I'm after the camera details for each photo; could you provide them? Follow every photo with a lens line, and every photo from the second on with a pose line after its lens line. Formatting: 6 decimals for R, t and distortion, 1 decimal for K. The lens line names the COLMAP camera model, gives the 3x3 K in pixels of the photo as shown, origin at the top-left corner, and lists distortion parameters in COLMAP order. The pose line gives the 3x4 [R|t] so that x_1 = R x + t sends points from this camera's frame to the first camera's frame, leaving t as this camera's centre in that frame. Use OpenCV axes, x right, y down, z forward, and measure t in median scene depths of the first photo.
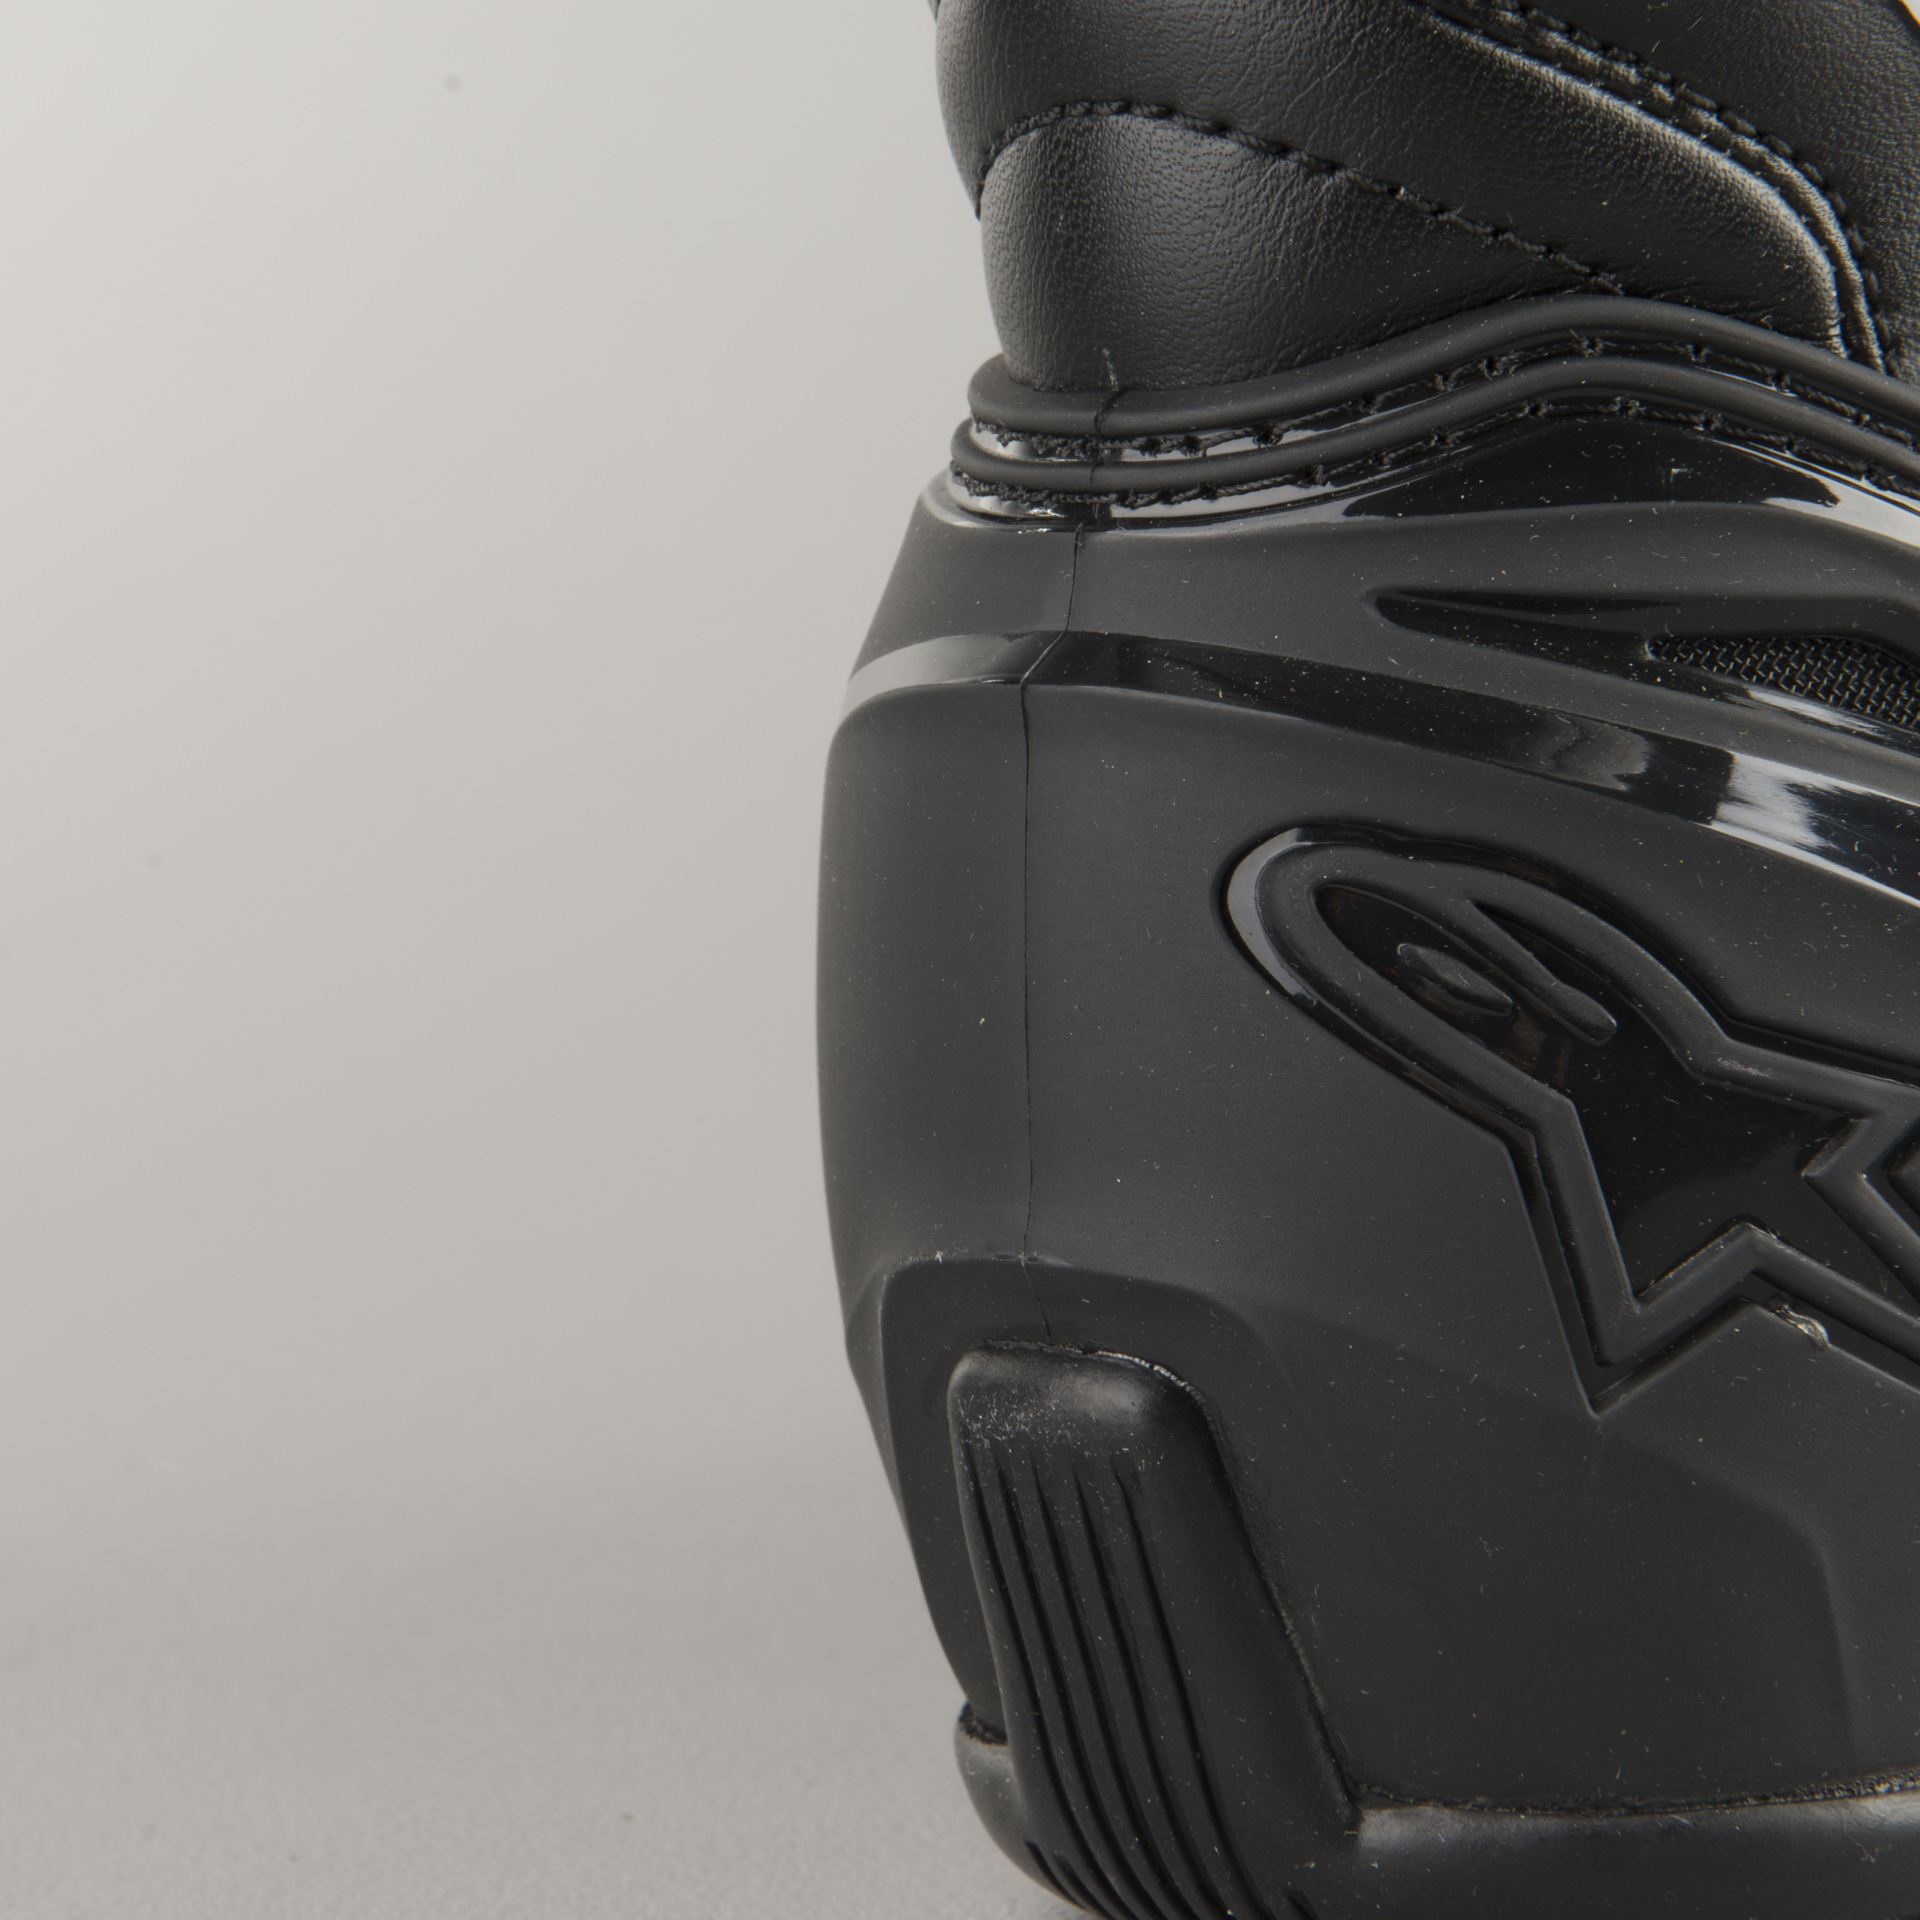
lens RADIAL K [[6266.1, 0, 954.0], [0, 6266.1, 953.8], [0, 0, 1]] dist [0.157766, 0.000000]
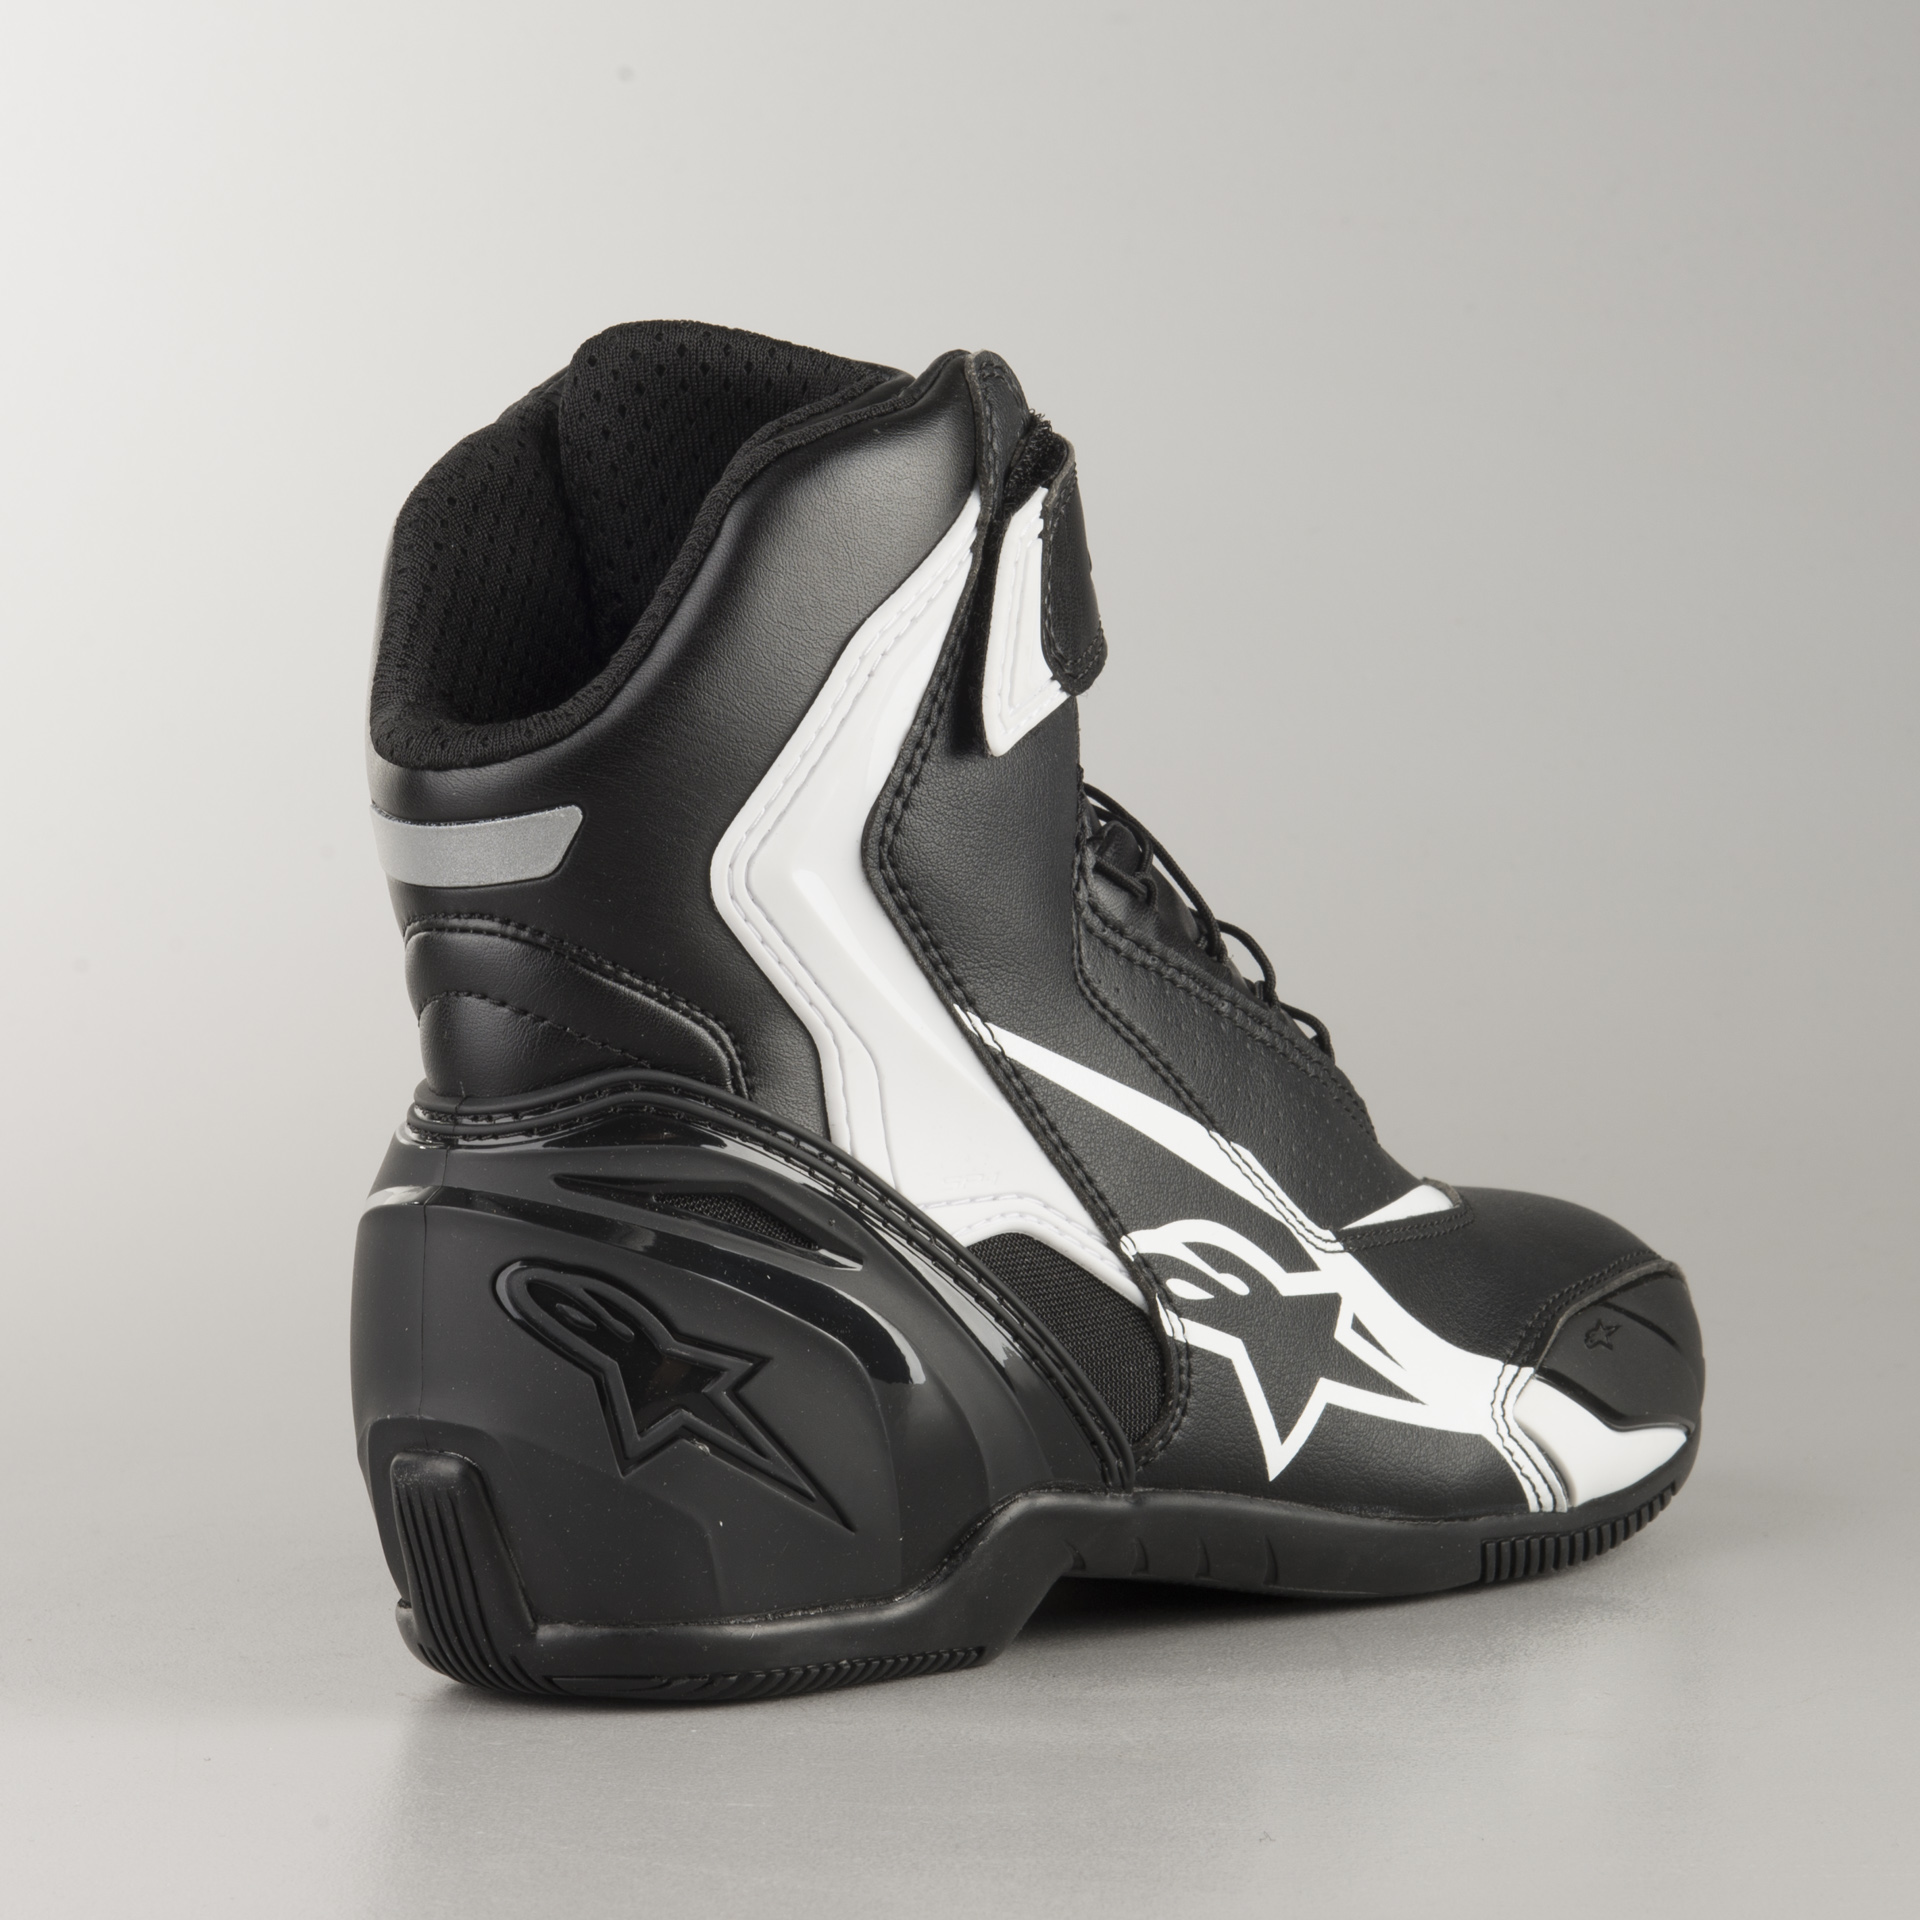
lens RADIAL K [[7279.5, 0, 955.6], [0, 7279.5, 964.1], [0, 0, 1]] dist [0.096483, 0.000000]
pose [[0.999443, 0.025799, 0.021185, 0.171527], [-0.024317, 0.997426, -0.067456, 0.060024], [-0.022871, 0.066903, 0.997497, -2.161737]]
